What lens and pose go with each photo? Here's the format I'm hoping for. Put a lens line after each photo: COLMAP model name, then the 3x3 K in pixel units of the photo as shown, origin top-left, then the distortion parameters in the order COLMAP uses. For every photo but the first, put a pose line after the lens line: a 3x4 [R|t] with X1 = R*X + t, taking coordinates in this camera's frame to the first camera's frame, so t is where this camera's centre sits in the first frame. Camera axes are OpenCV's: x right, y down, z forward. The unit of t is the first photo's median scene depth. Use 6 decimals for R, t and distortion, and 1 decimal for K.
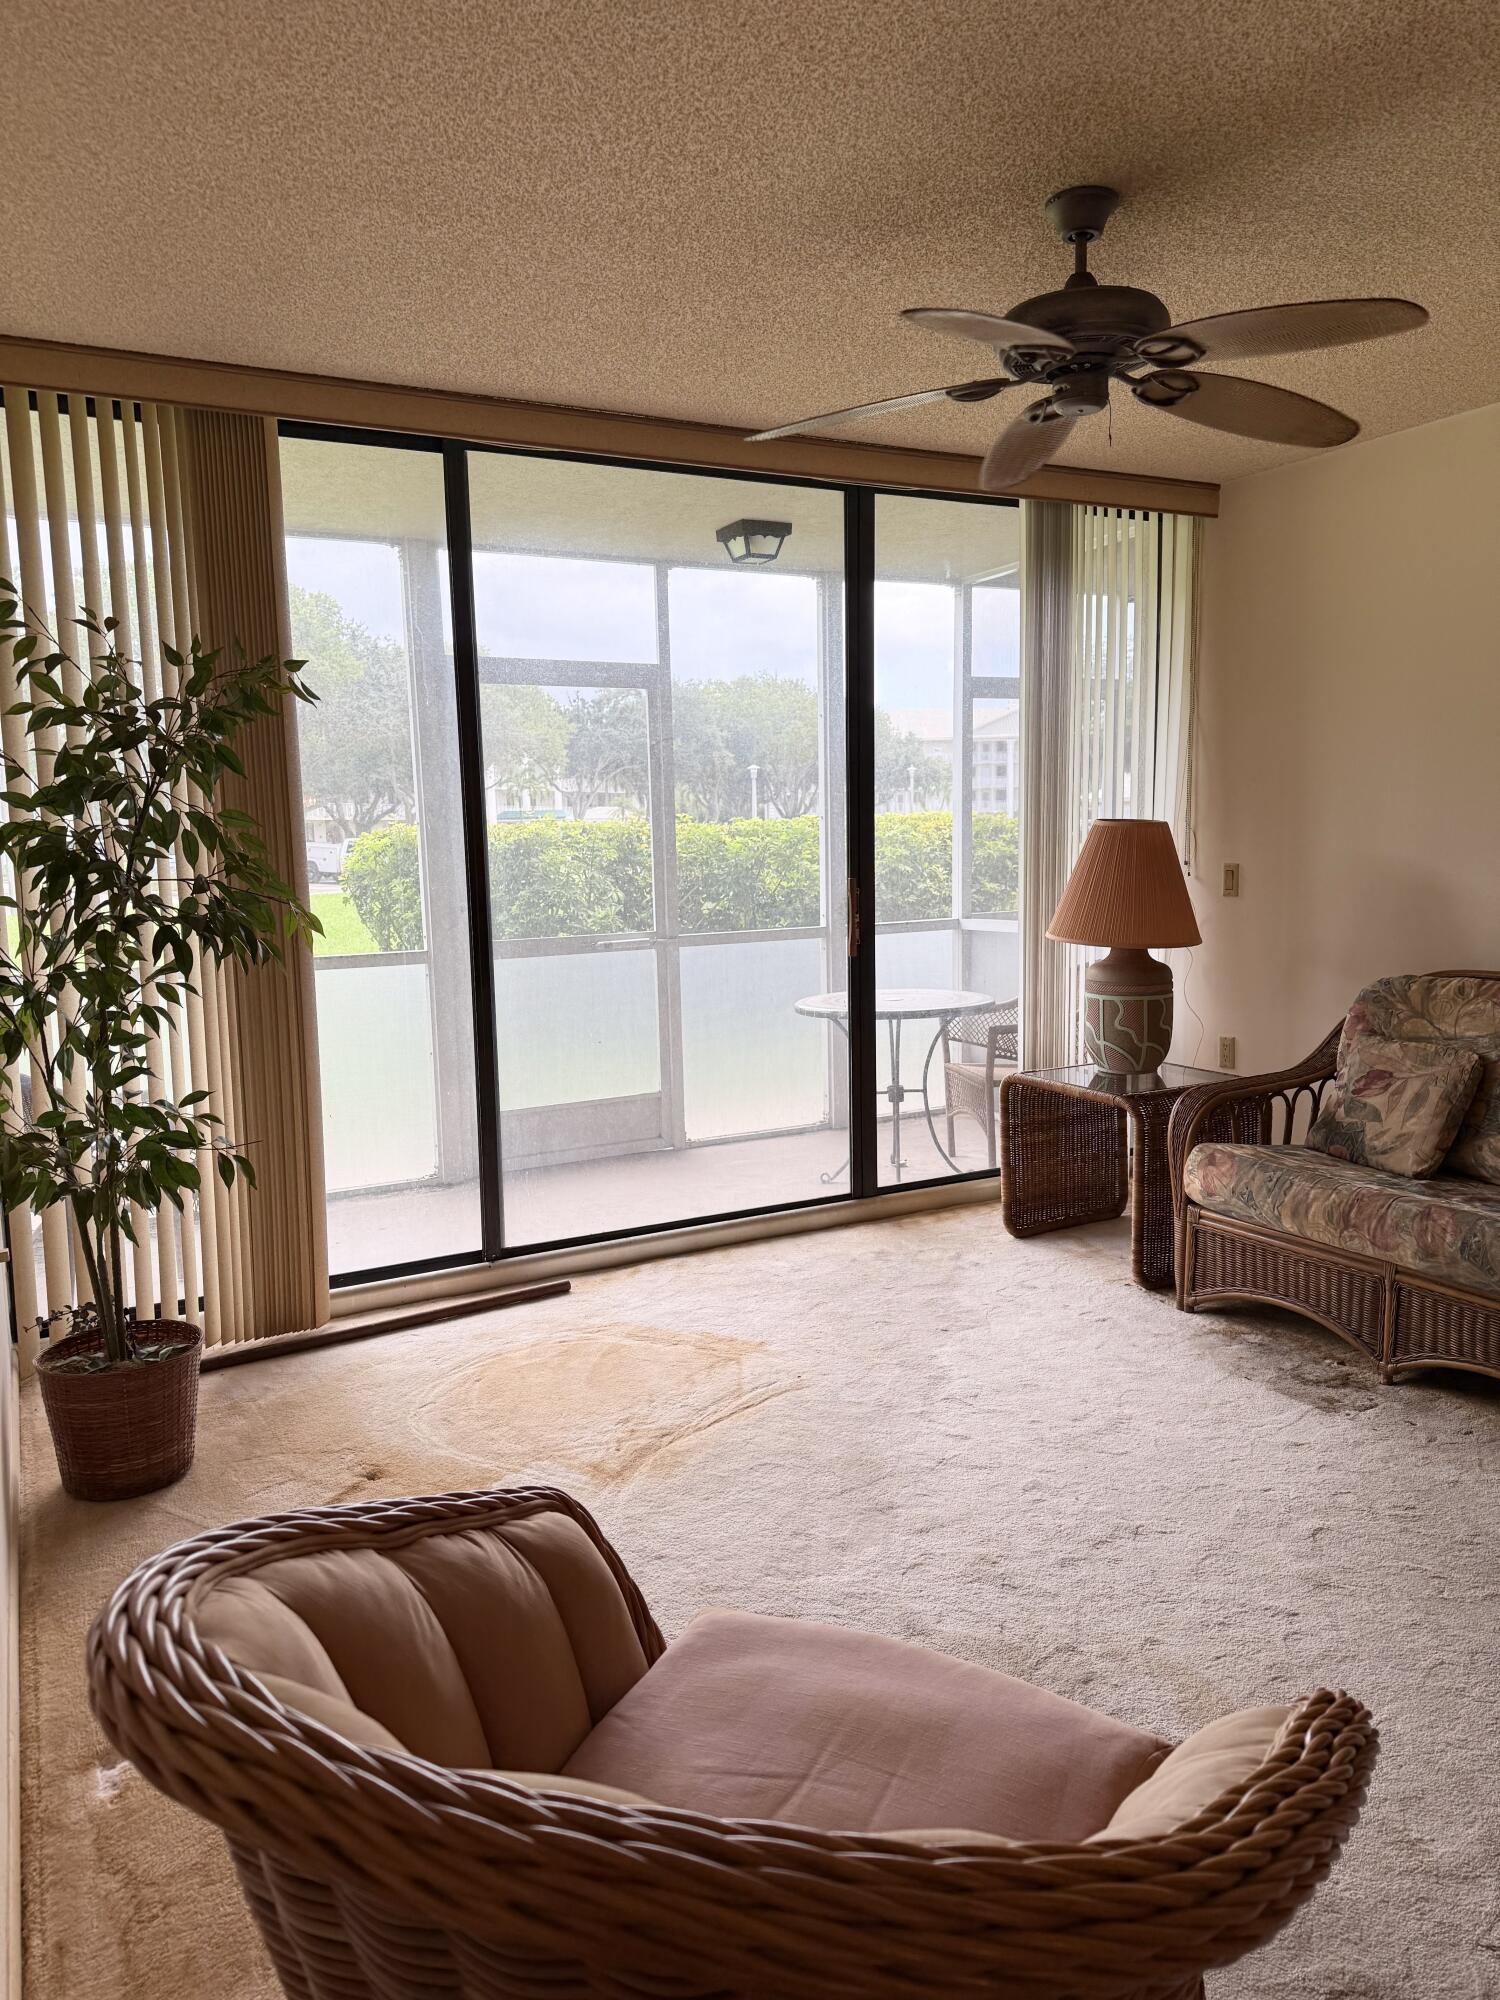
lens RADIAL K [[1419.7, 0, 744.8], [0, 1419.7, 996.4], [0, 0, 1]] dist [0.088812, -0.004655]
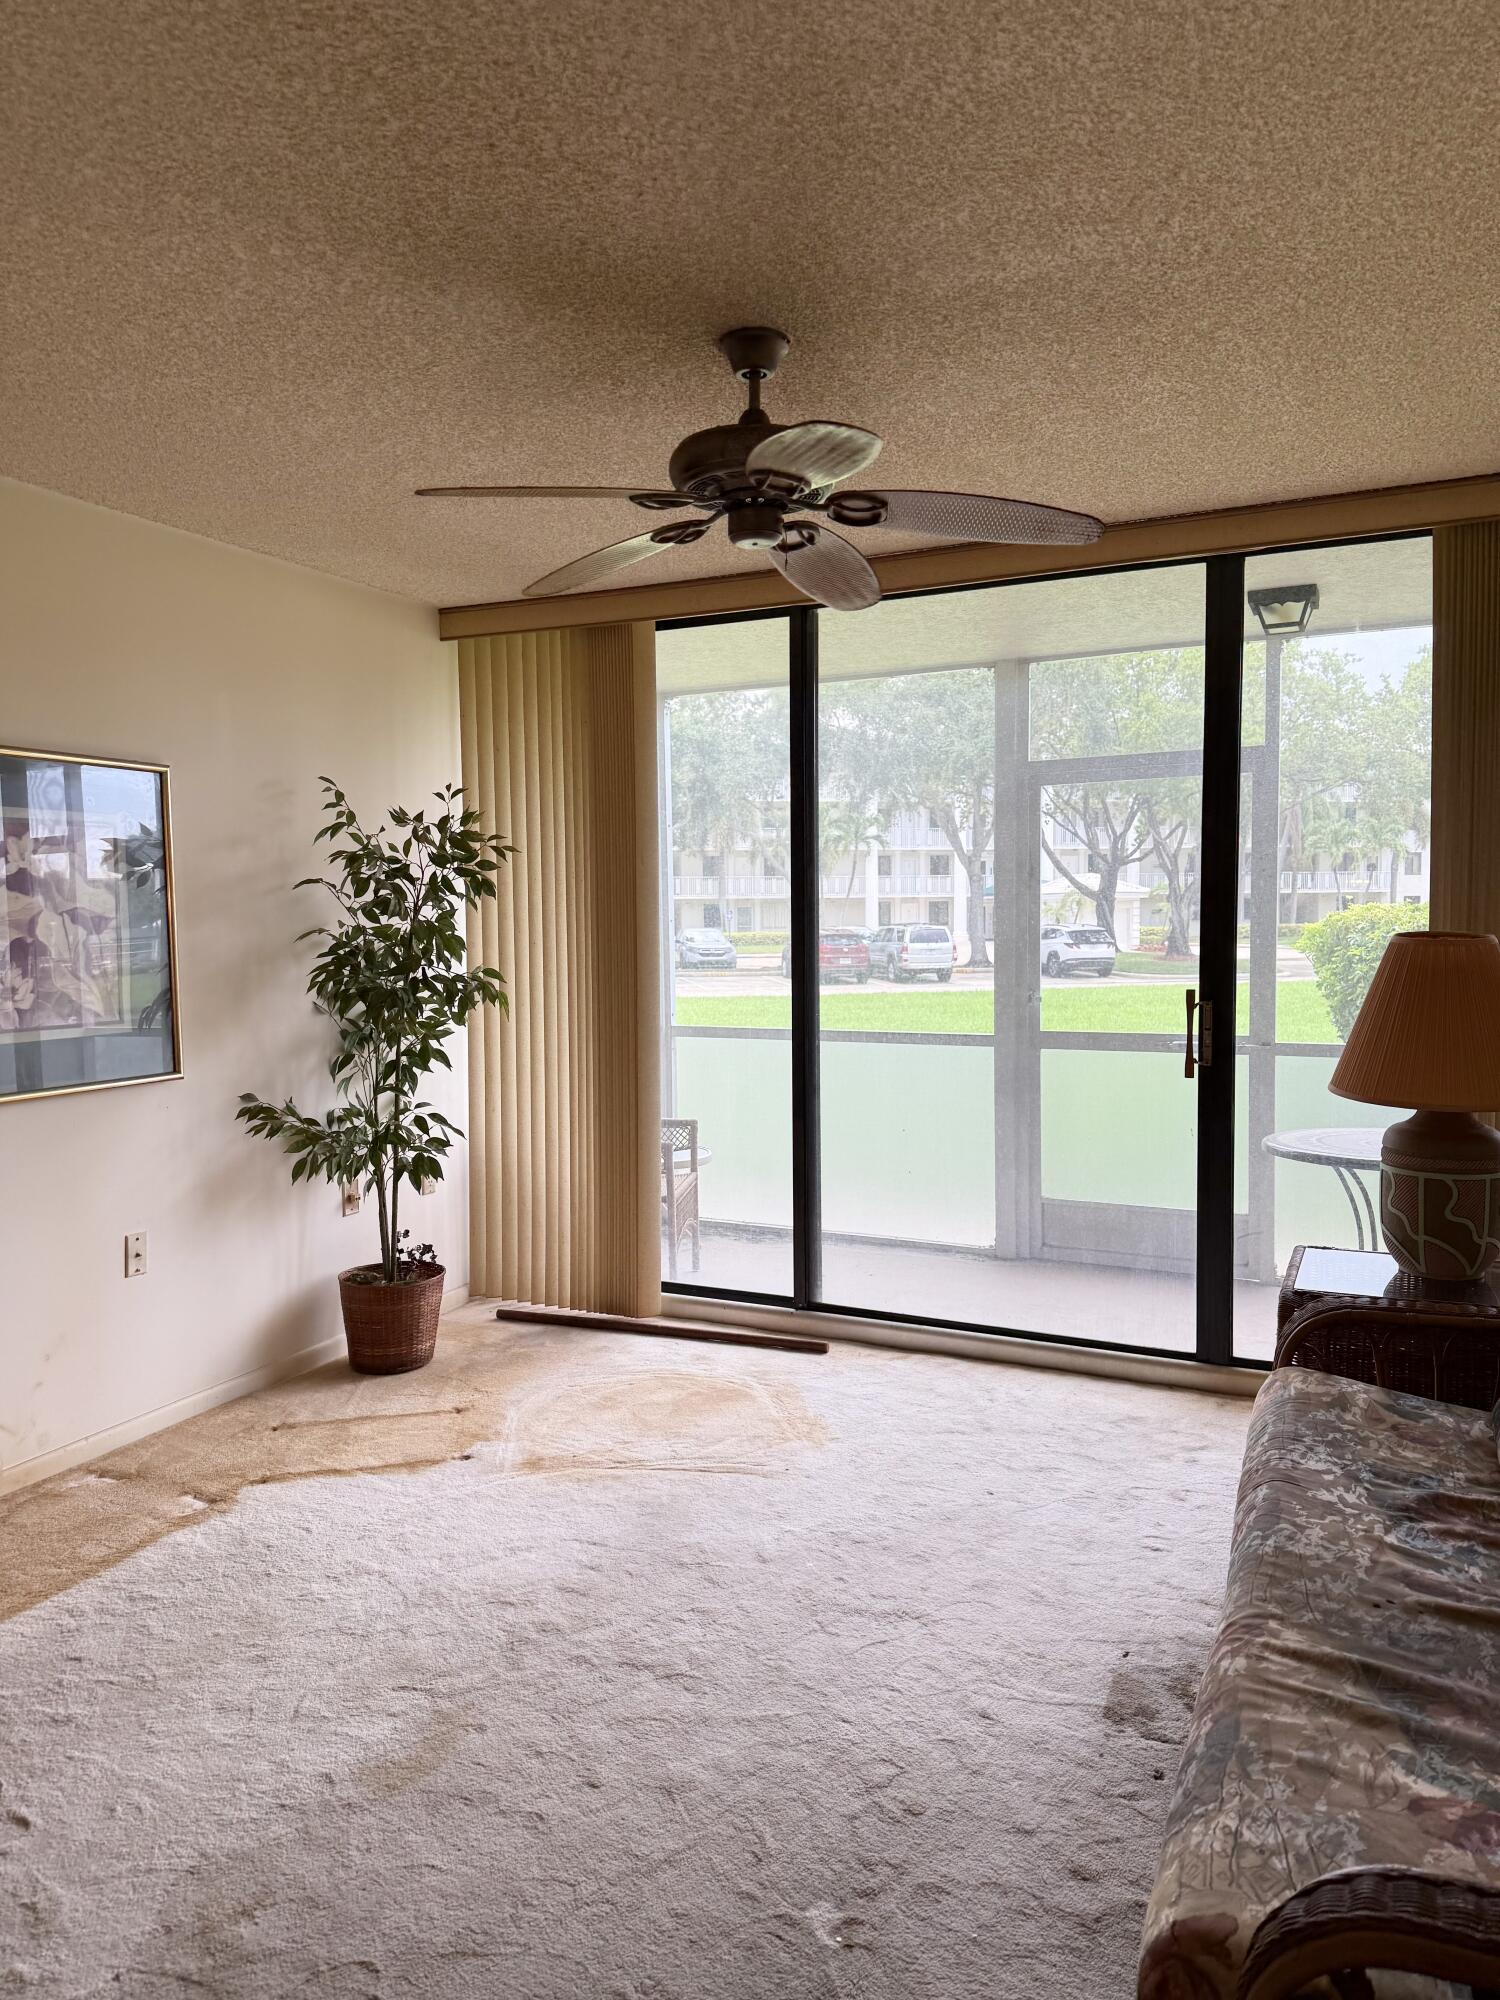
lens RADIAL K [[1419.7, 0, 744.2], [0, 1419.7, 997.5], [0, 0, 1]] dist [0.088812, -0.004655]
pose [[0.600367, 0.066721, -0.796936, 0.694382], [-0.100755, 0.994884, 0.007391, -0.066162], [0.793352, 0.075858, 0.604018, 0.271011]]
